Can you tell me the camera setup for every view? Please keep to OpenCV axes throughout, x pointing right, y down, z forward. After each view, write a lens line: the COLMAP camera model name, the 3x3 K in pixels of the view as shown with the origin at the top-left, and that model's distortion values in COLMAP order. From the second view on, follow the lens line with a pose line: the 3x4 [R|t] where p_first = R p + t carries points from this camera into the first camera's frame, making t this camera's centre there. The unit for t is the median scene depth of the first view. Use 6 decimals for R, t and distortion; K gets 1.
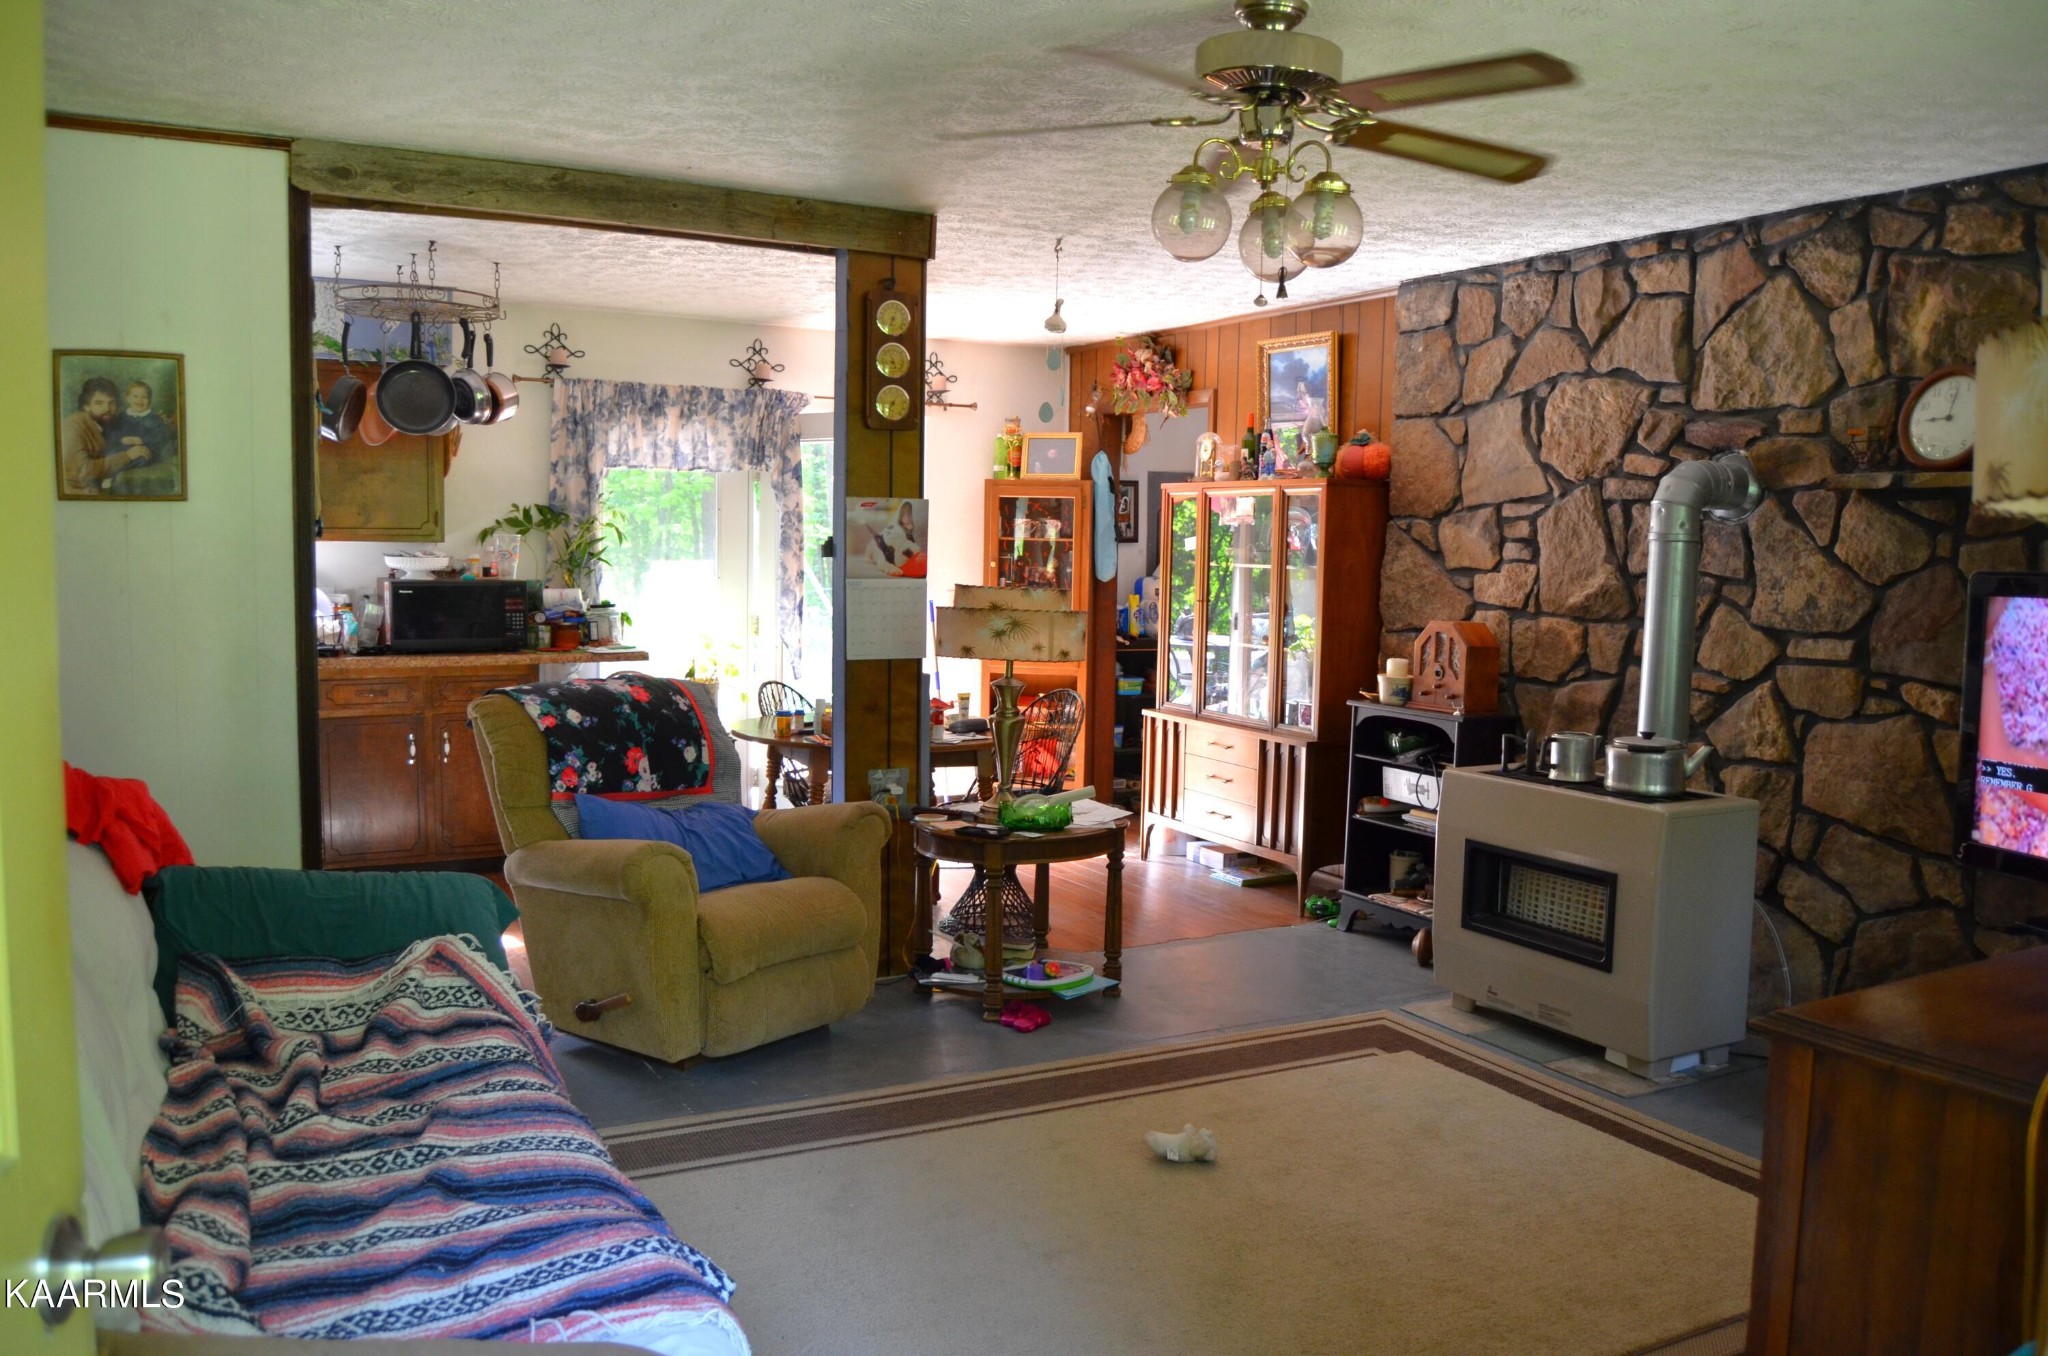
lens RADIAL K [[1578.1, 0, 1019.9], [0, 1578.1, 706.0], [0, 0, 1]] dist [-0.098081, 0.057359]
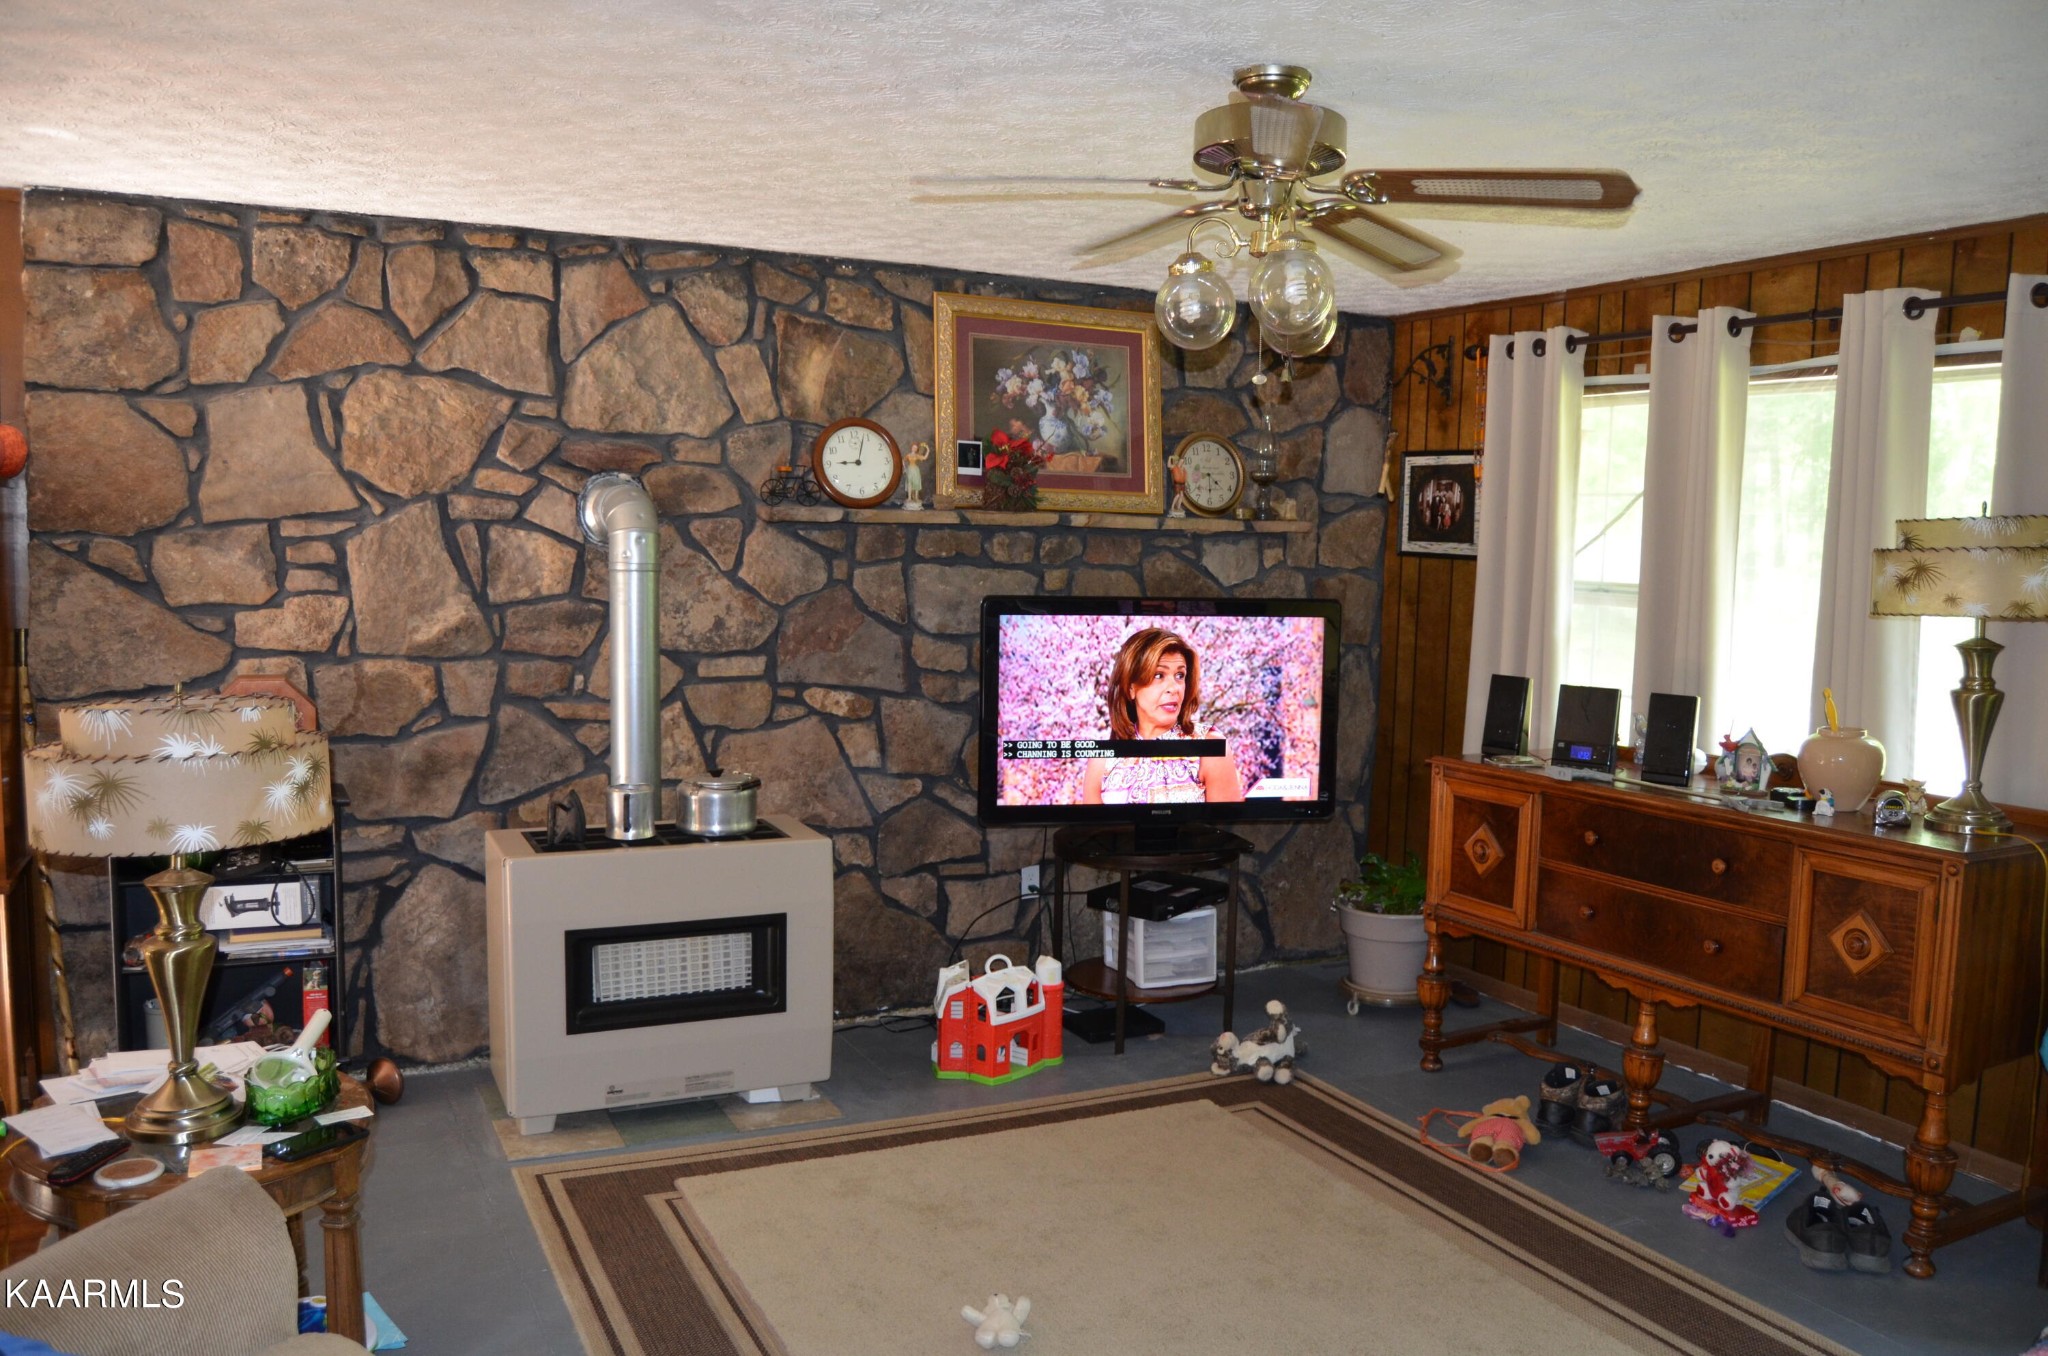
lens RADIAL K [[1630.7, 0, 1024.0], [0, 1630.7, 678.0], [0, 0, 1]] dist [-0.085300, 0.045434]
pose [[0.052457, -0.118383, 0.991581, -0.532292], [0.075931, 0.990547, 0.114242, -0.128901], [-0.995732, 0.069299, 0.060950, 0.660470]]
